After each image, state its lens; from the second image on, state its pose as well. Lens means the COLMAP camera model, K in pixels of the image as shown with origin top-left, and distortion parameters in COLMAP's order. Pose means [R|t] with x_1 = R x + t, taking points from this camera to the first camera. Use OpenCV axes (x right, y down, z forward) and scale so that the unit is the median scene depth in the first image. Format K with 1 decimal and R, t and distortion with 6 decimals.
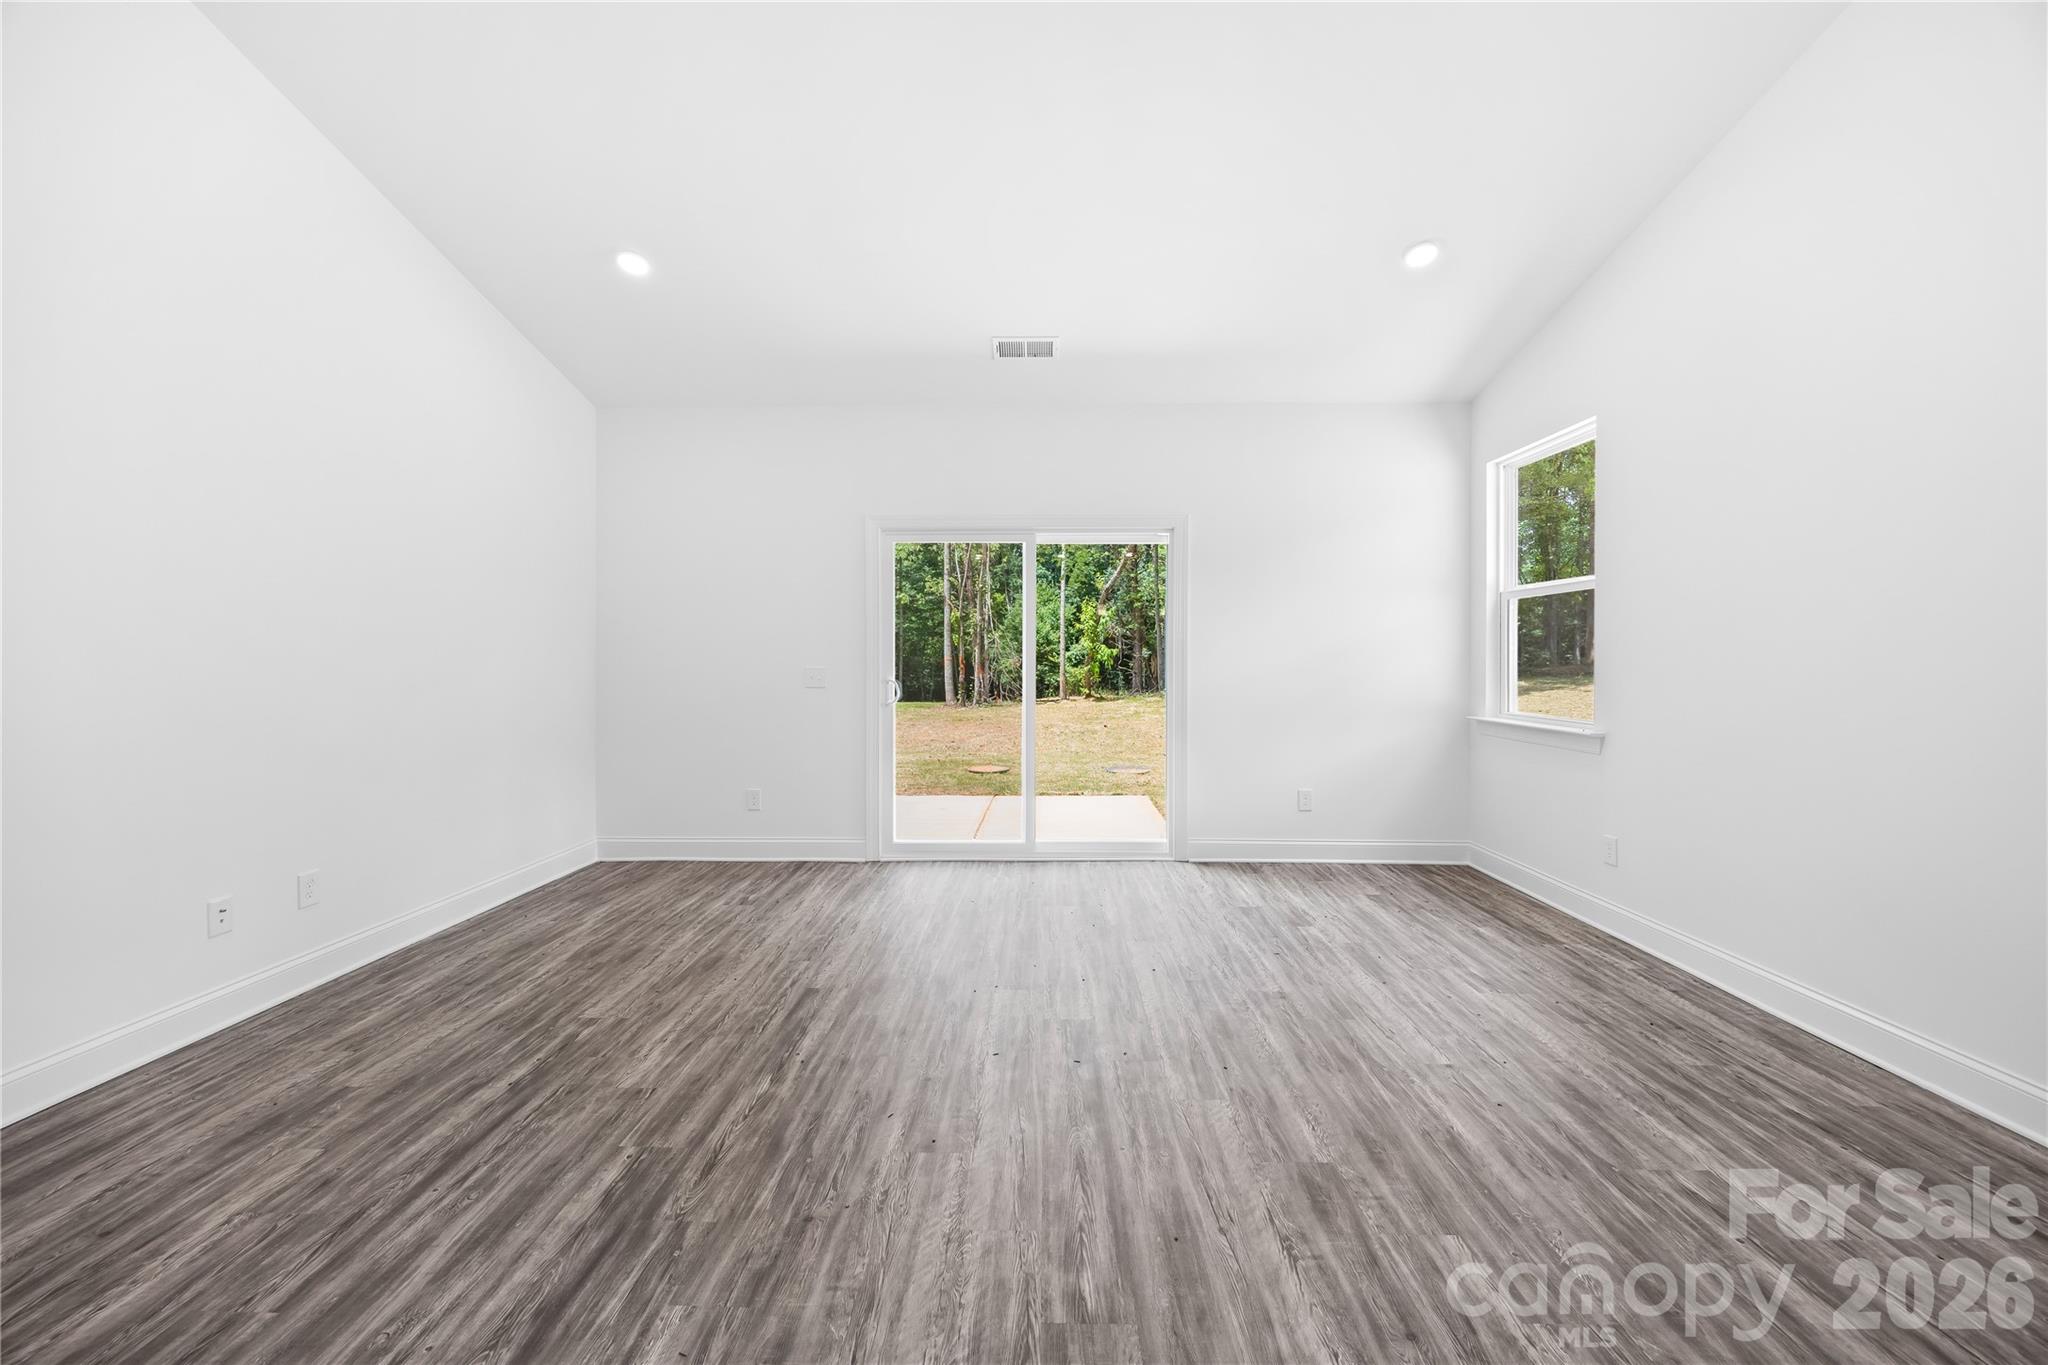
lens RADIAL K [[781.9, 0, 1028.3], [0, 781.9, 660.3], [0, 0, 1]] dist [-0.001961, -0.000027]
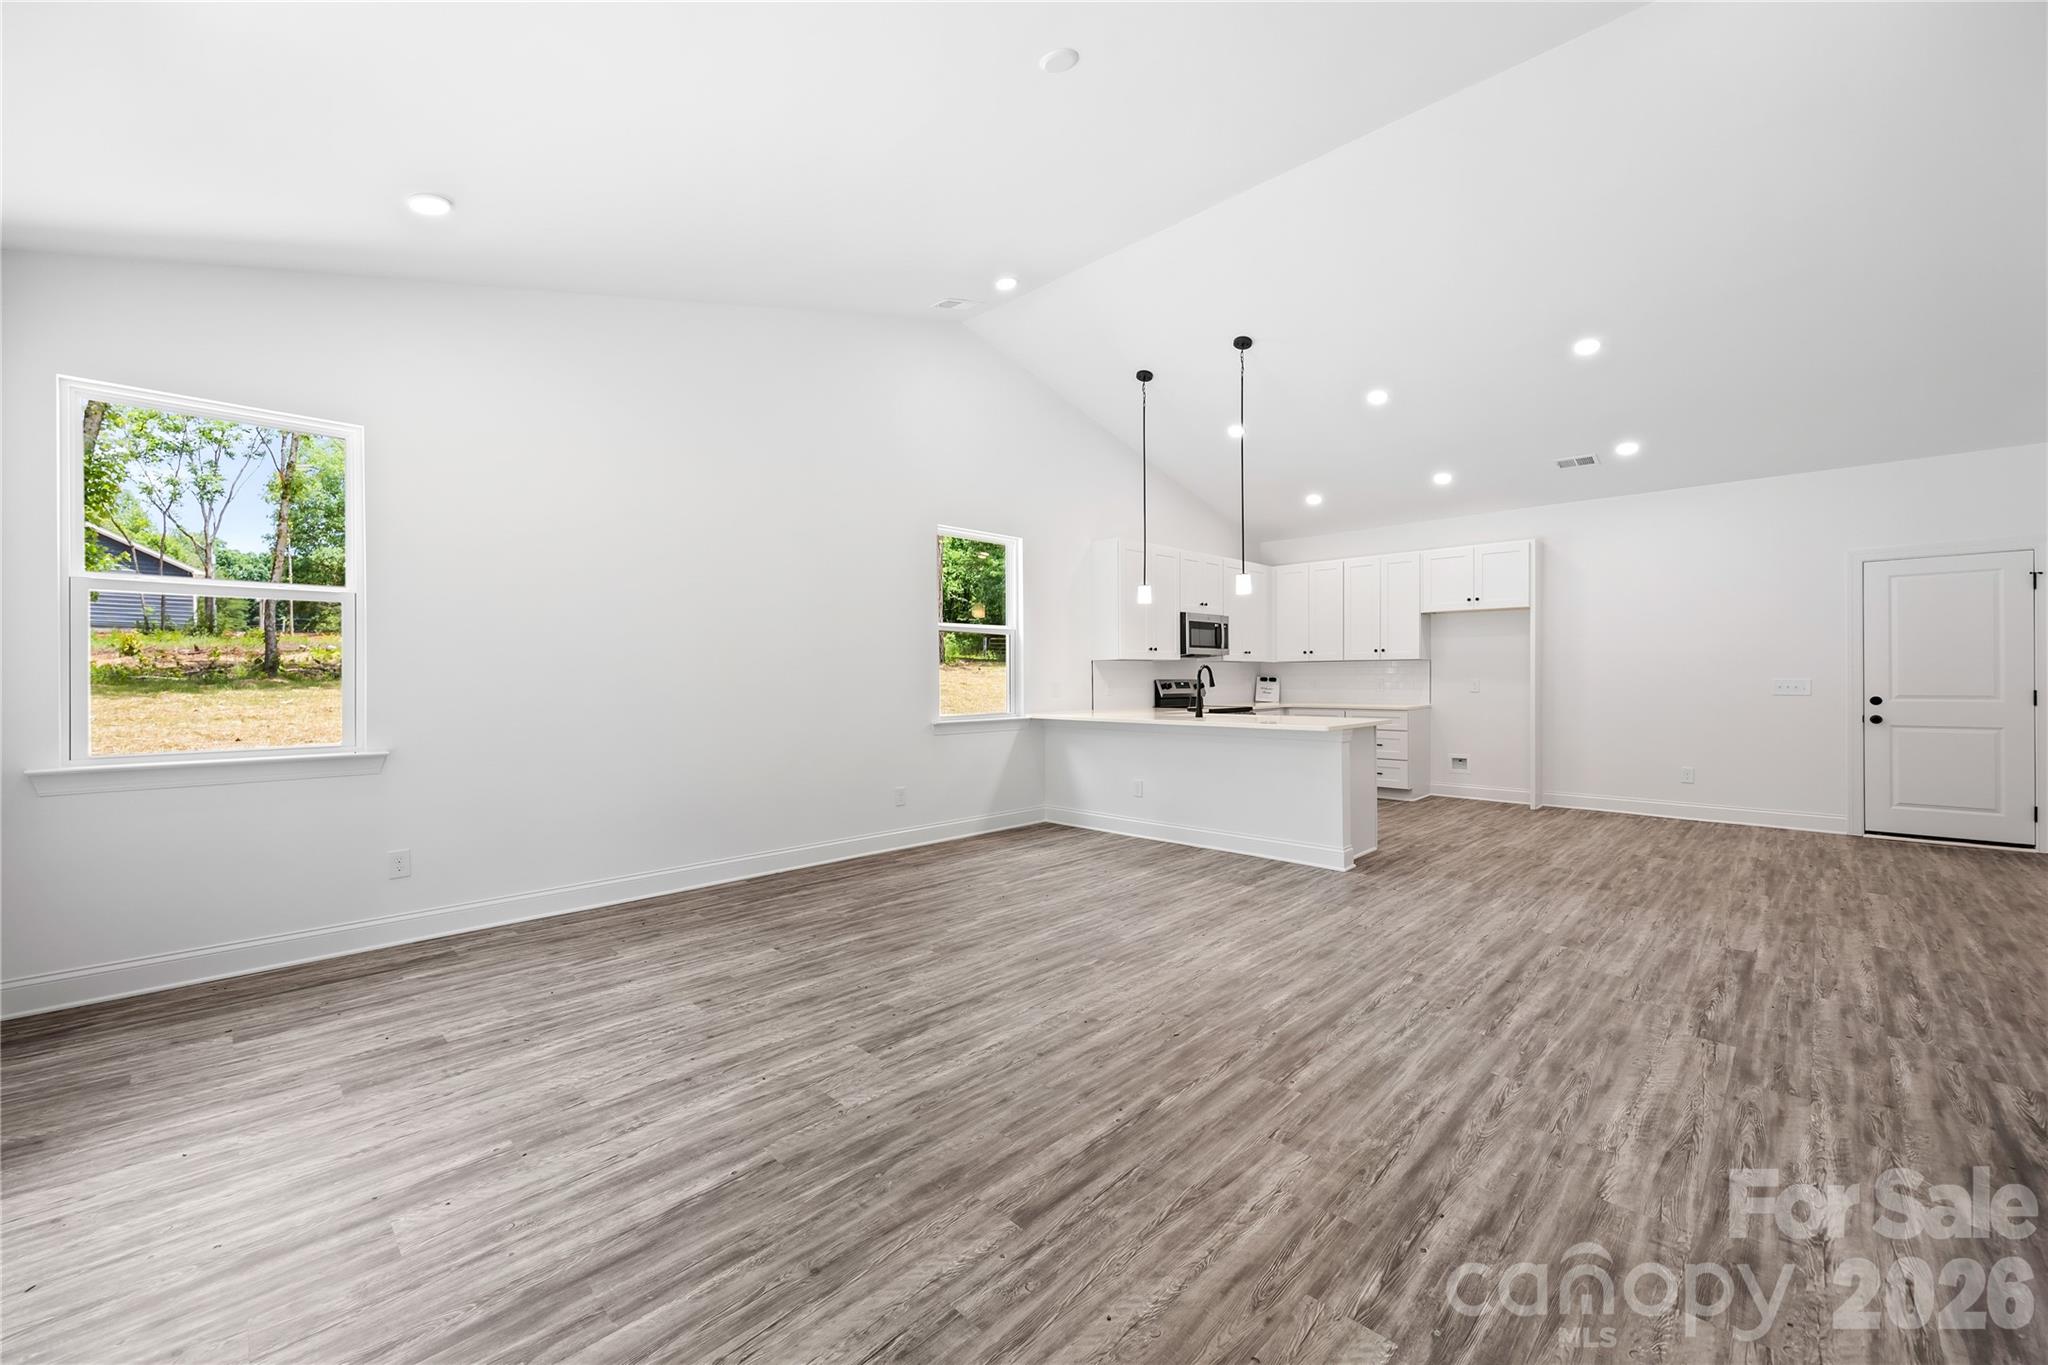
lens RADIAL K [[801.4, 0, 1033.9], [0, 801.4, 678.7], [0, 0, 1]] dist [-0.002219, 0.000084]
pose [[-0.728662, 0.002600, 0.684869, -0.900026], [0.005410, 0.999983, 0.001960, 0.000622], [-0.684852, 0.005133, -0.728664, 1.828709]]
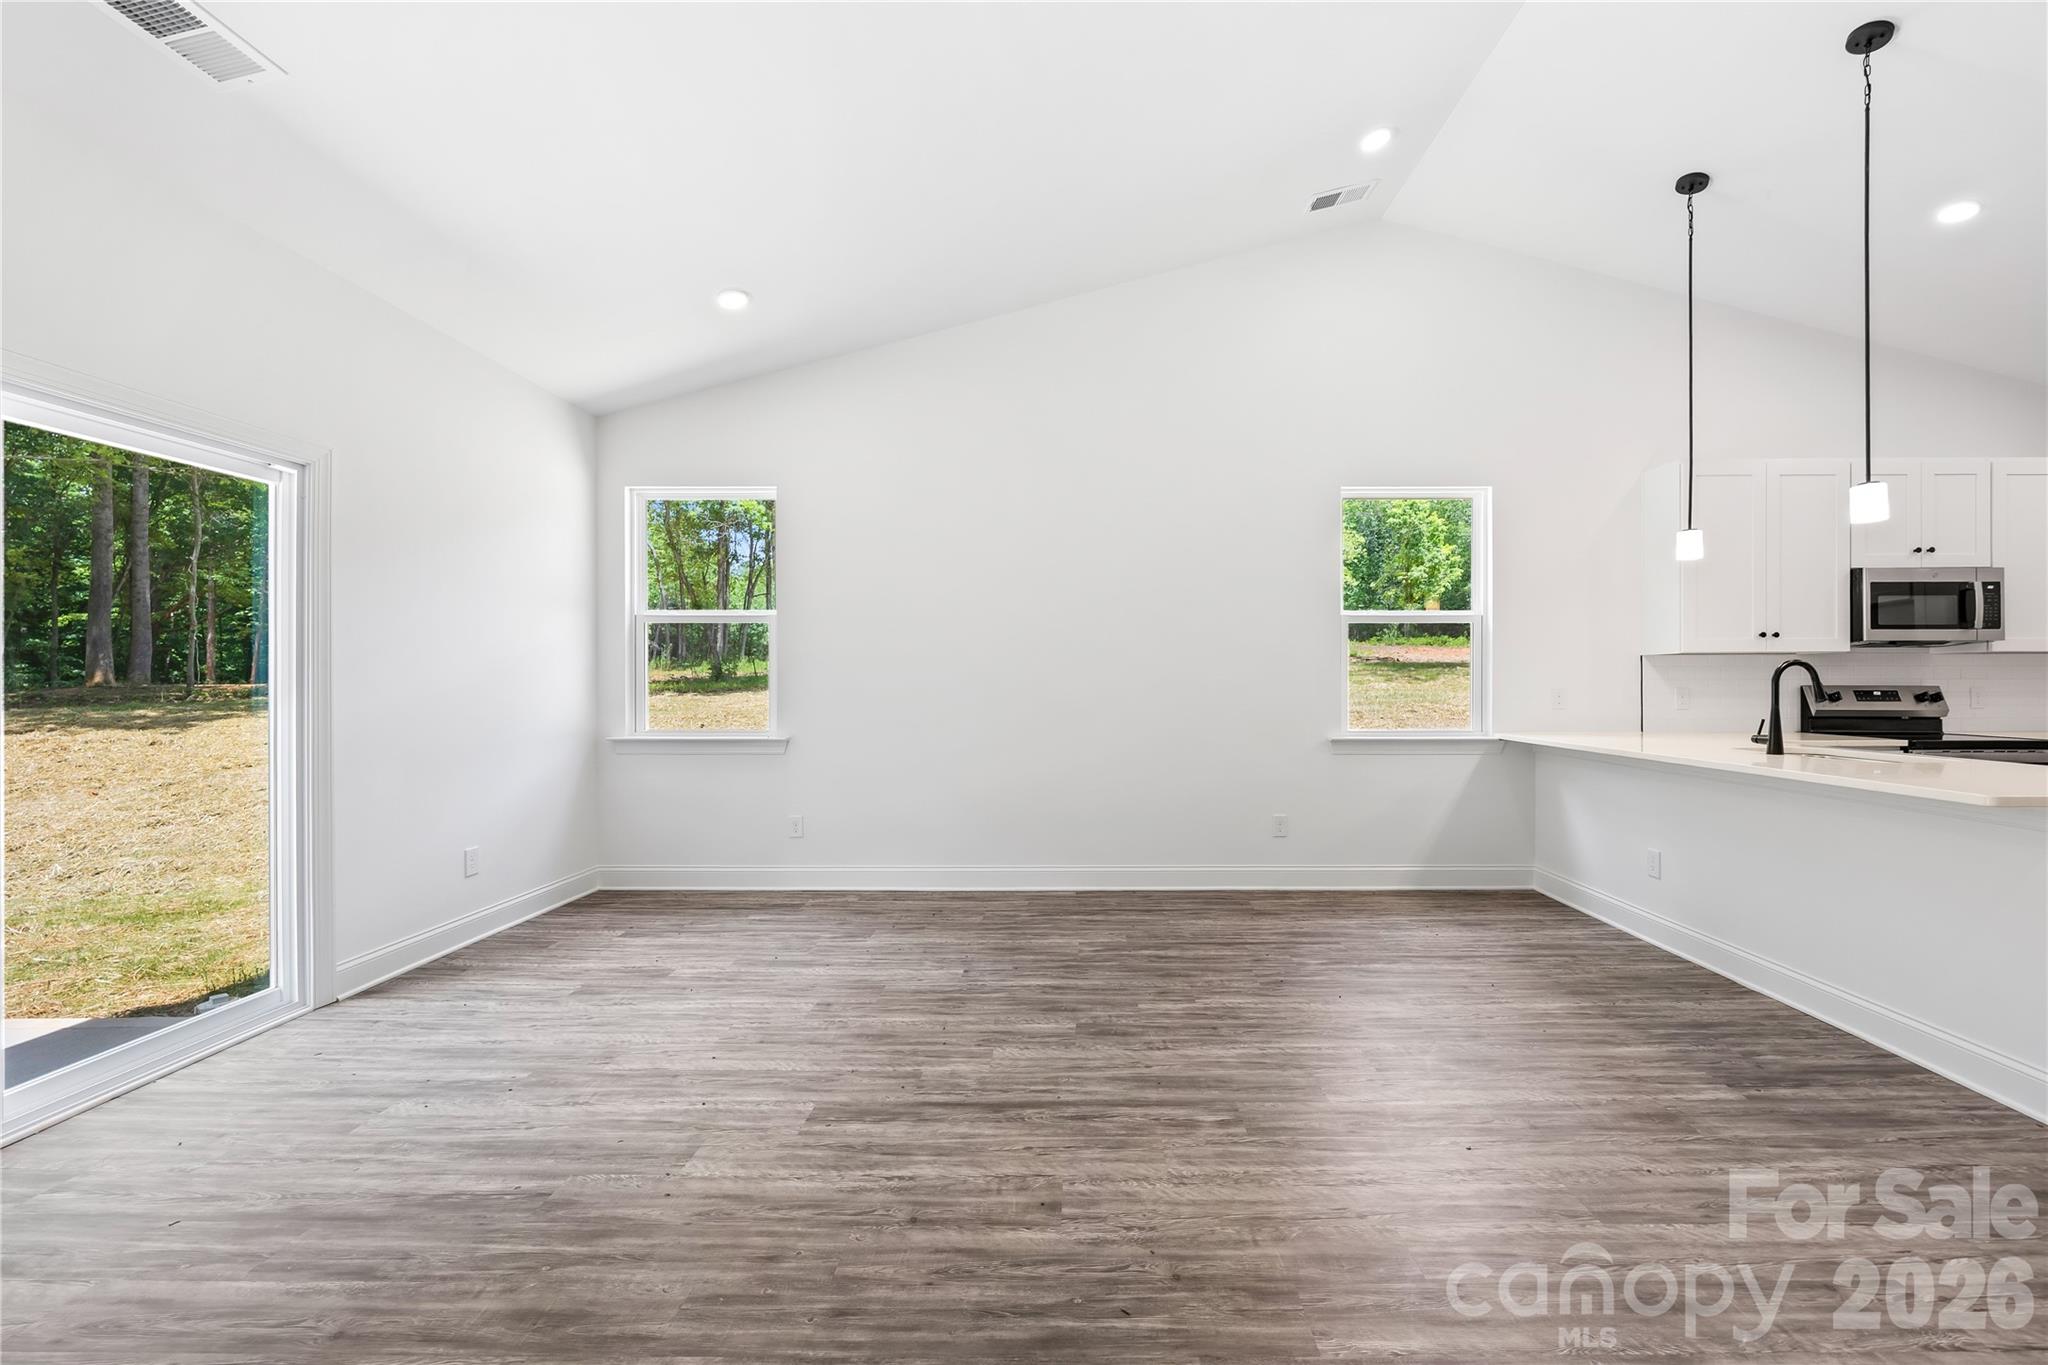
lens RADIAL K [[802.1, 0, 1077.7], [0, 802.1, 682.2], [0, 0, 1]] dist [-0.003367, -0.000055]
pose [[-0.019679, -0.001009, 0.999806, -0.926129], [0.001274, 0.999999, 0.001034, 0.000338], [-0.999806, 0.001294, -0.019678, 0.849727]]
